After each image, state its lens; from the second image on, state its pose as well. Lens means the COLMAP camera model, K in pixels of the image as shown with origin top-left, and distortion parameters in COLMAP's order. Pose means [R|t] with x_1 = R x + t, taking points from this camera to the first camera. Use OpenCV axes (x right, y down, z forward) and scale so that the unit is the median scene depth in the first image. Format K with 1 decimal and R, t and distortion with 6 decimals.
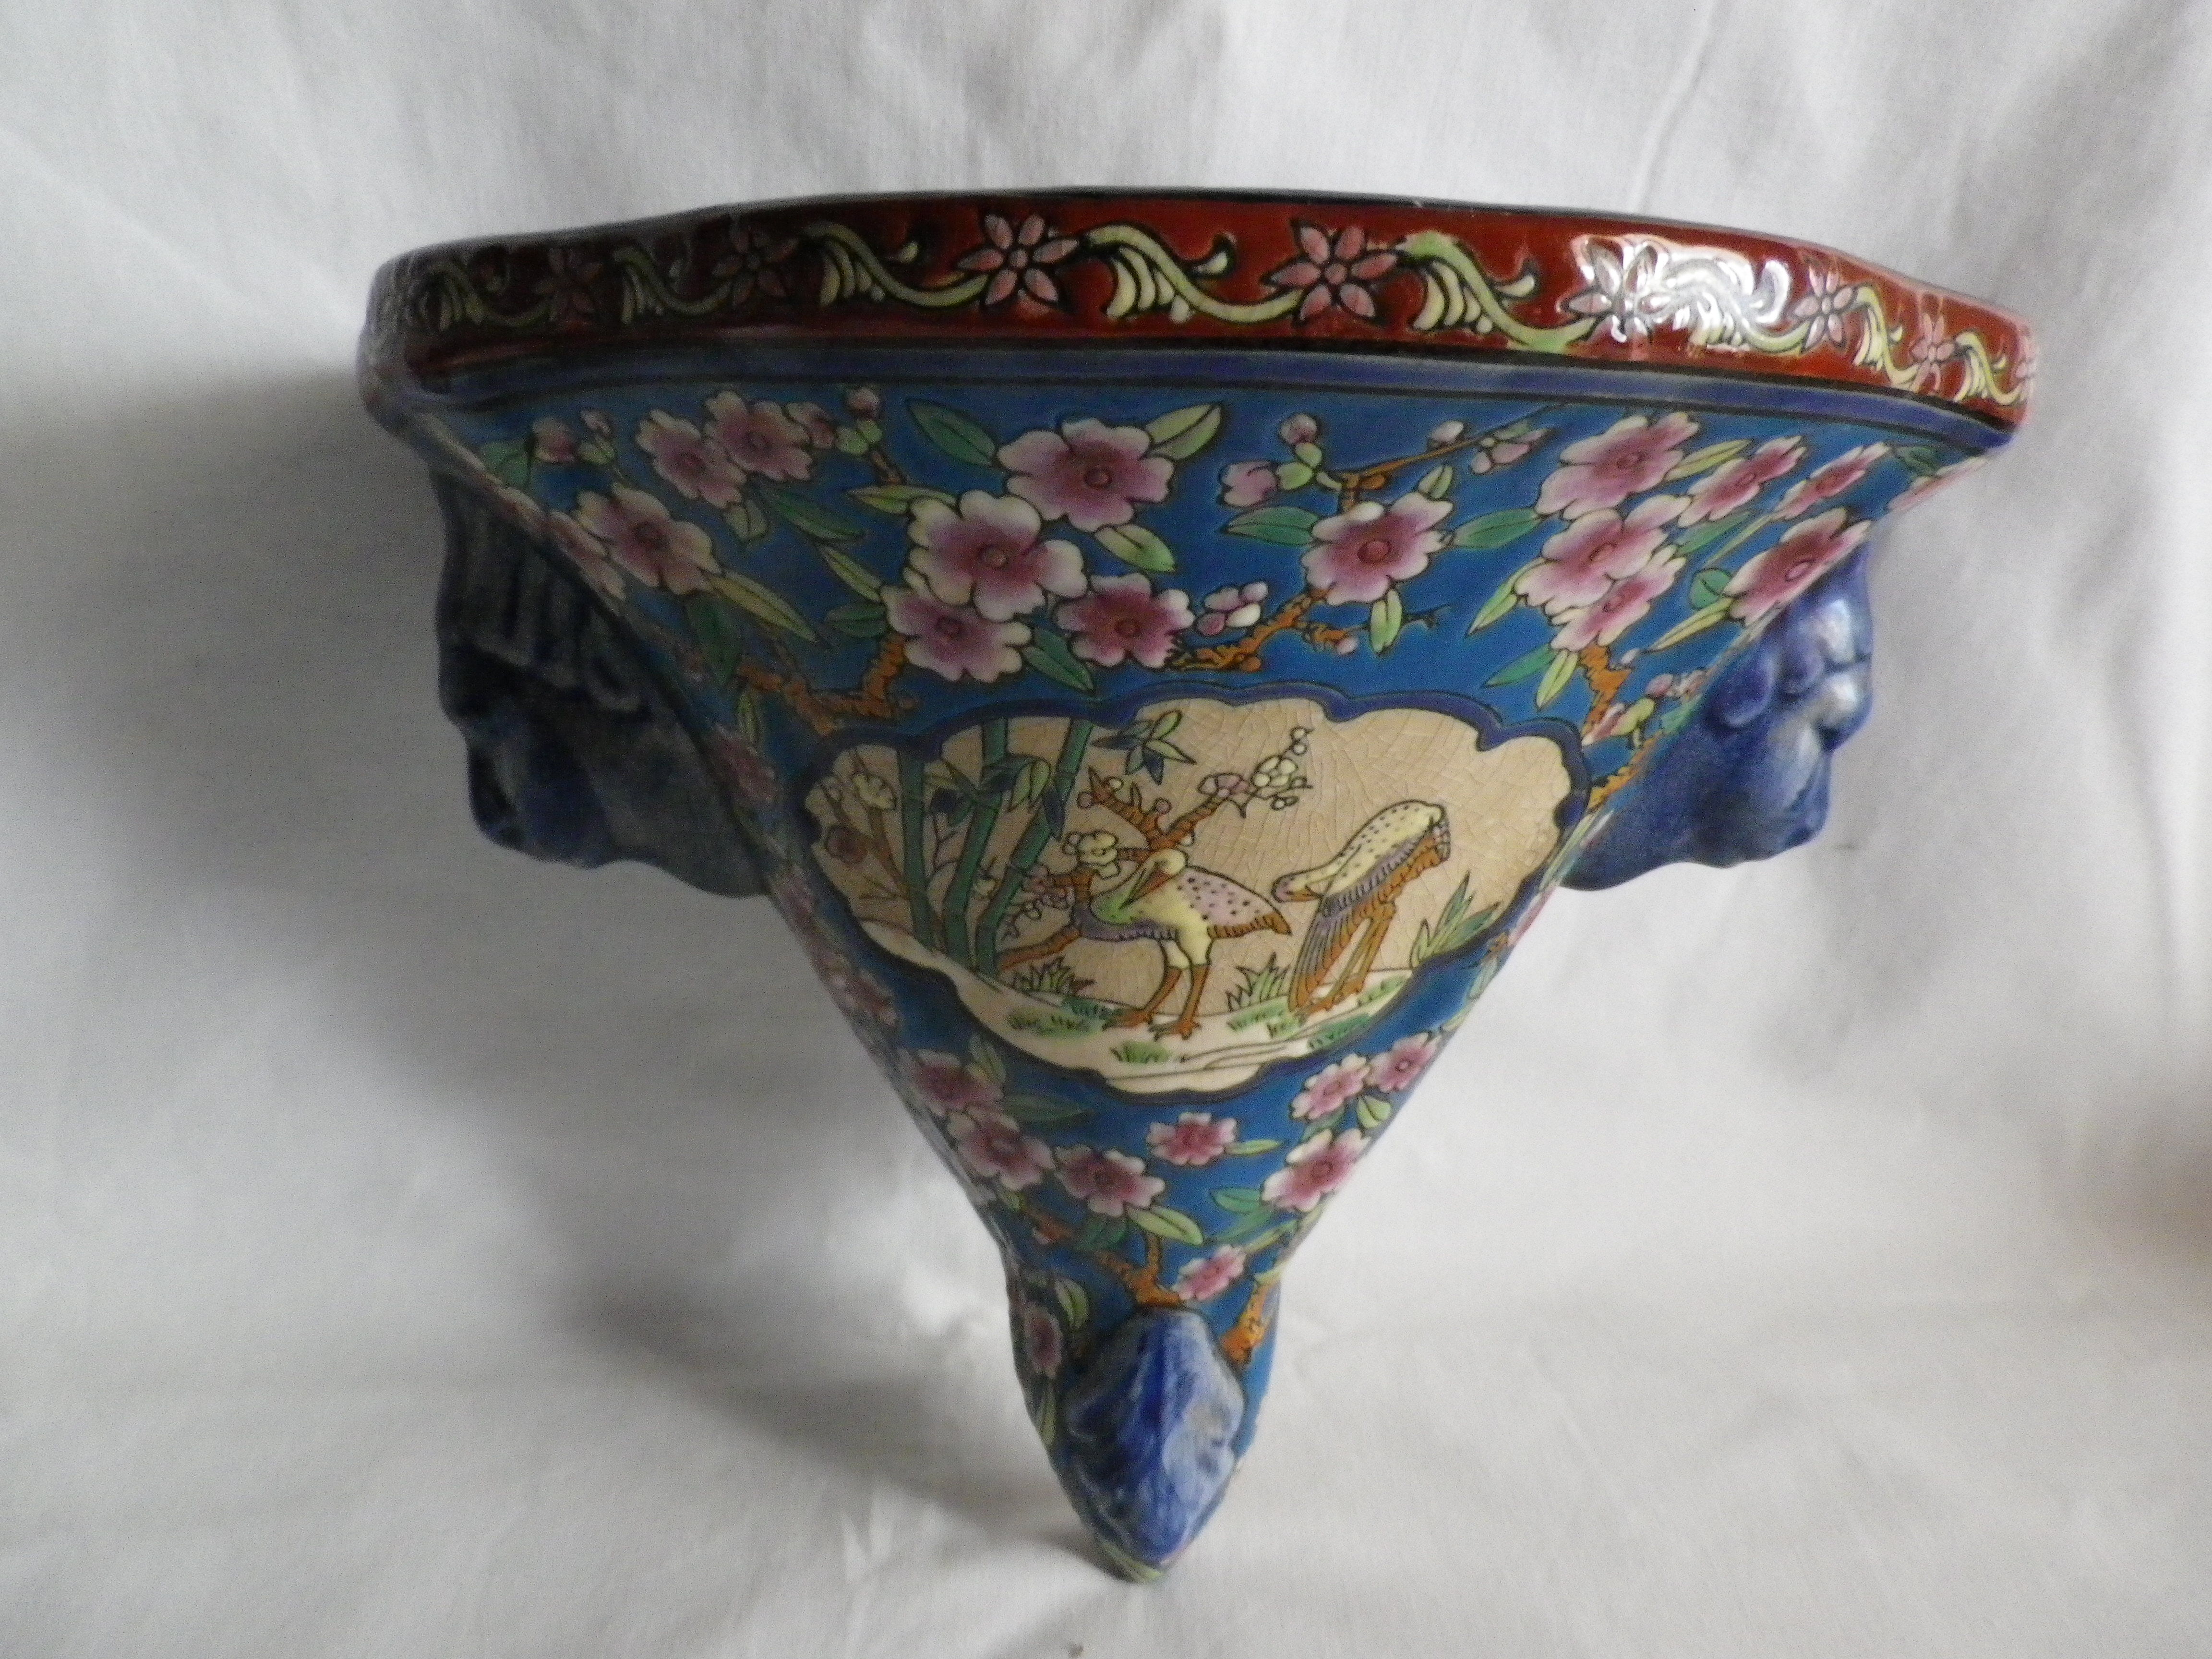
lens RADIAL K [[1608.1, 0, 1111.9], [0, 1608.1, 833.7], [0, 0, 1]] dist [-0.008637, -0.003556]
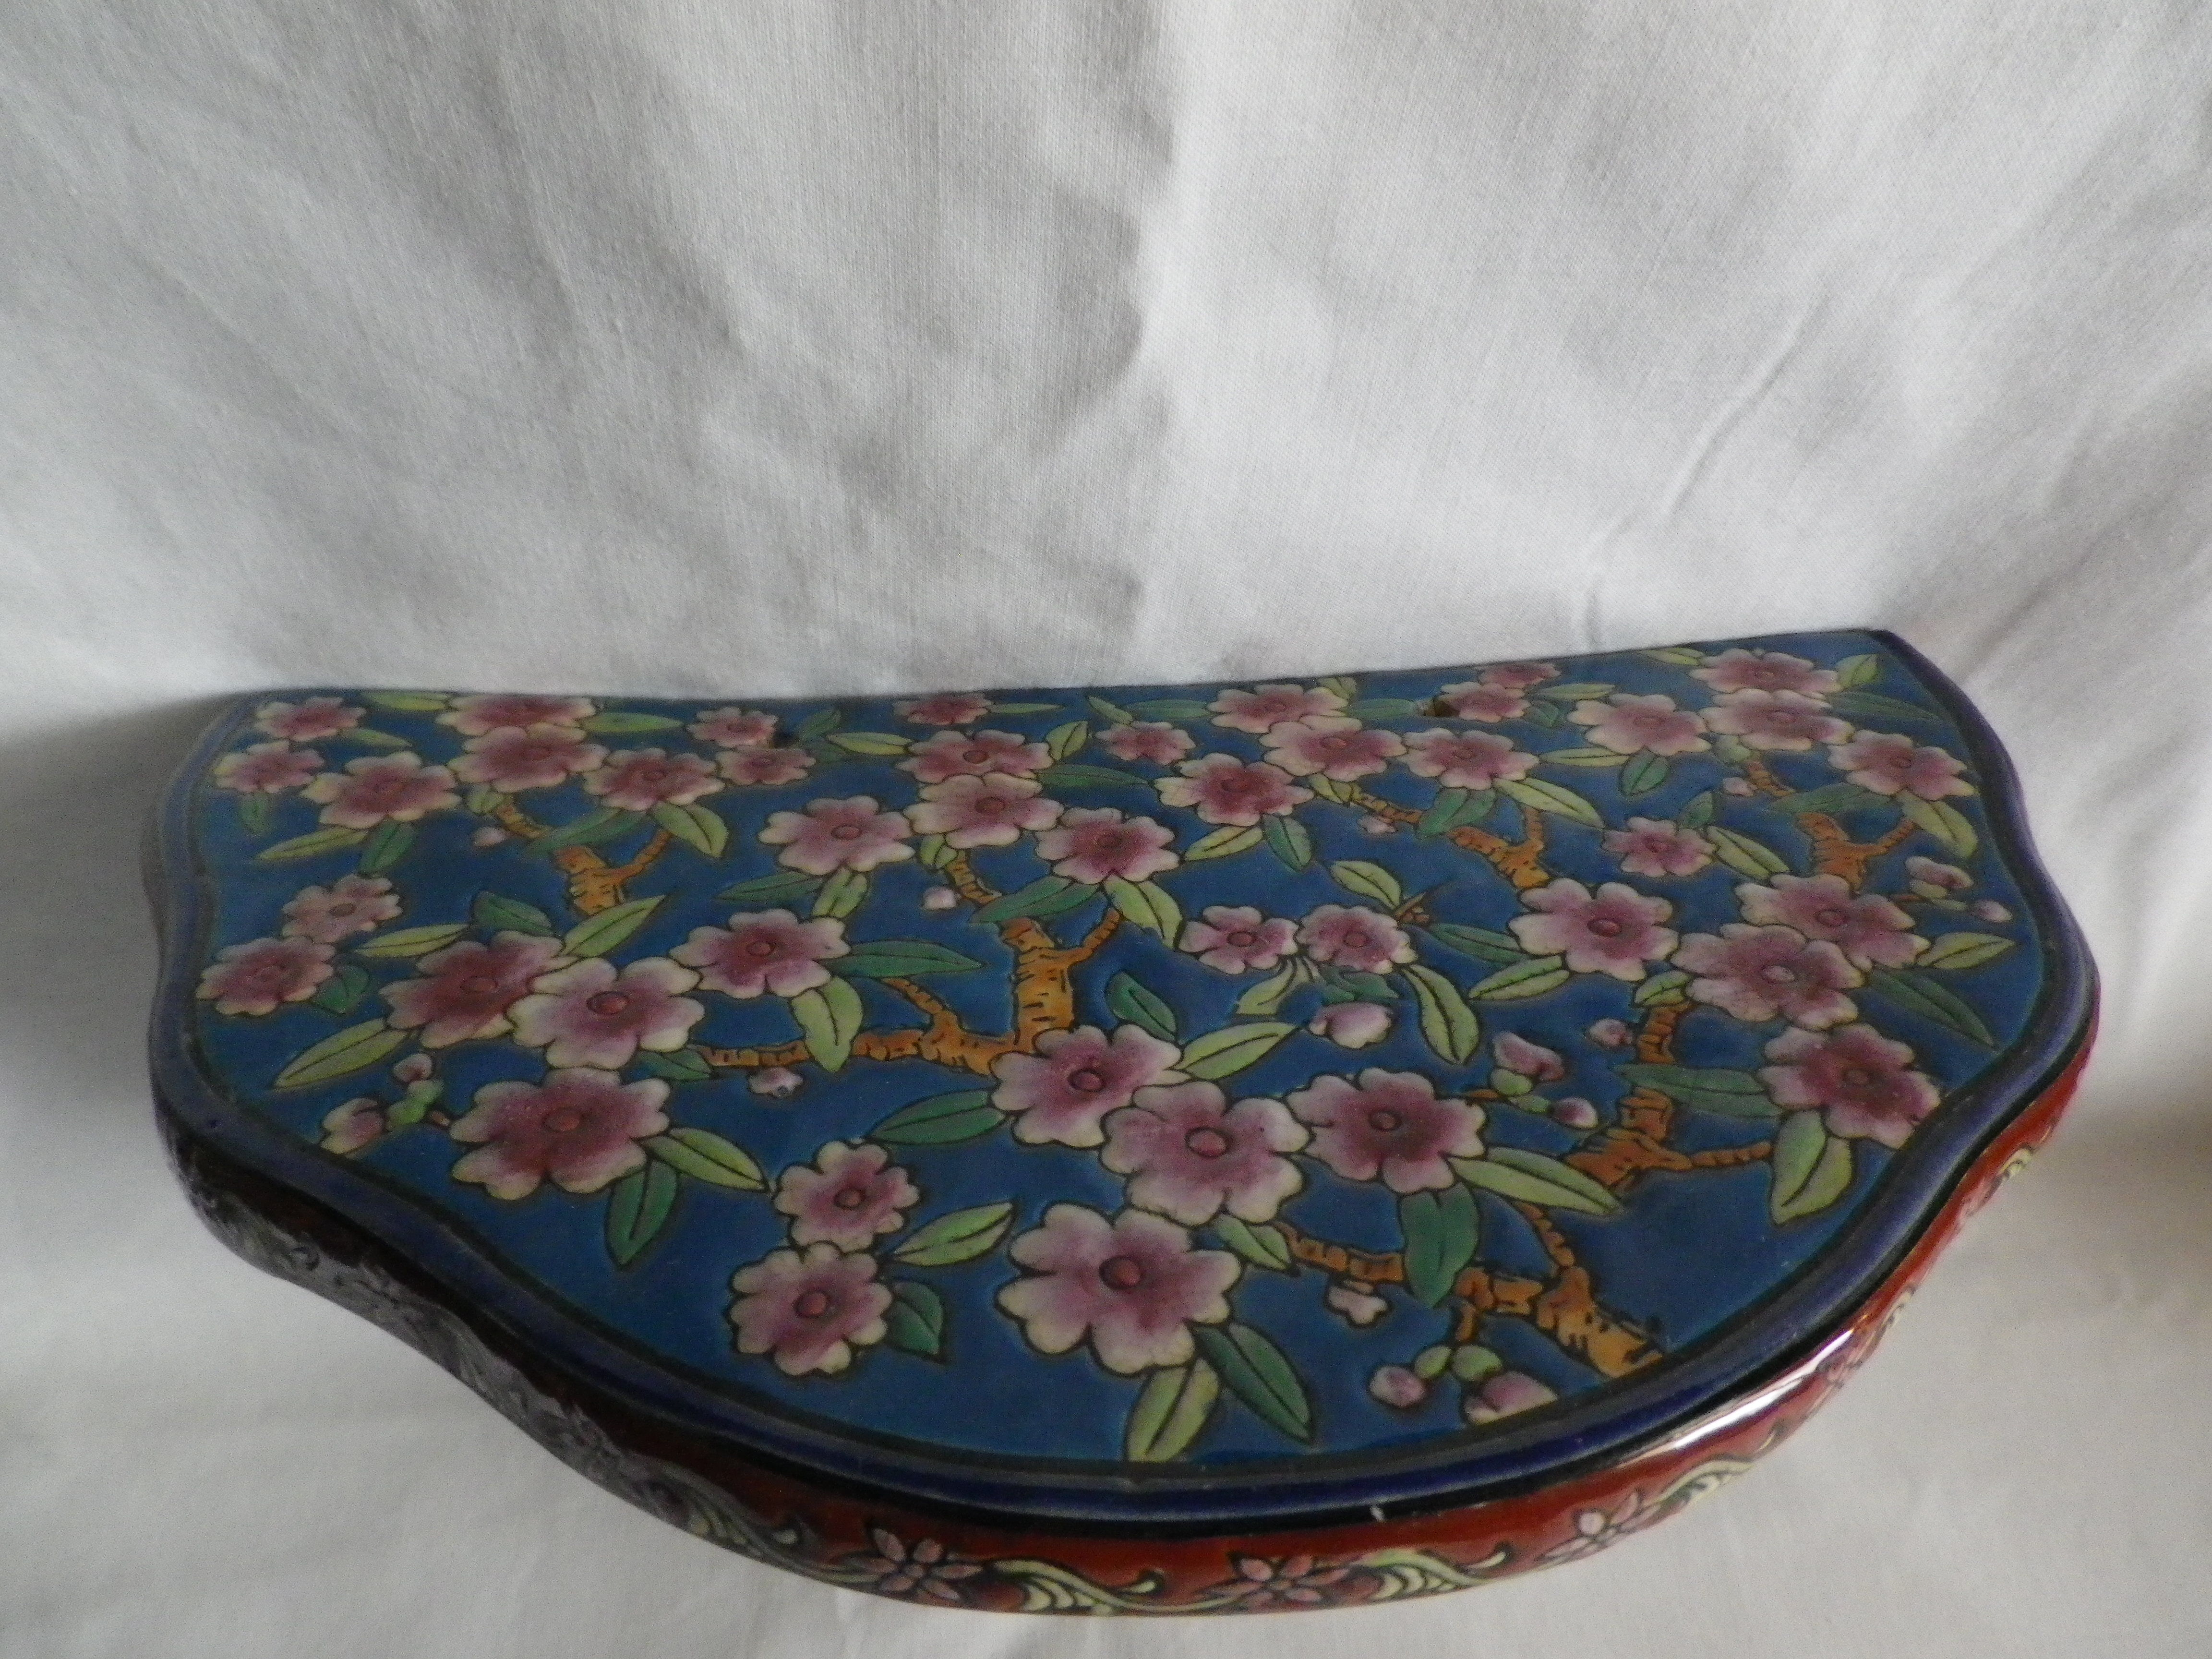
lens RADIAL K [[1608.1, 0, 1107.8], [0, 1608.1, 822.5], [0, 0, 1]] dist [-0.008637, -0.003556]
pose [[0.999651, -0.020602, 0.016565, 0.022795], [0.012497, 0.920456, 0.390646, -0.610480], [-0.023296, -0.390303, 0.920392, 0.205487]]
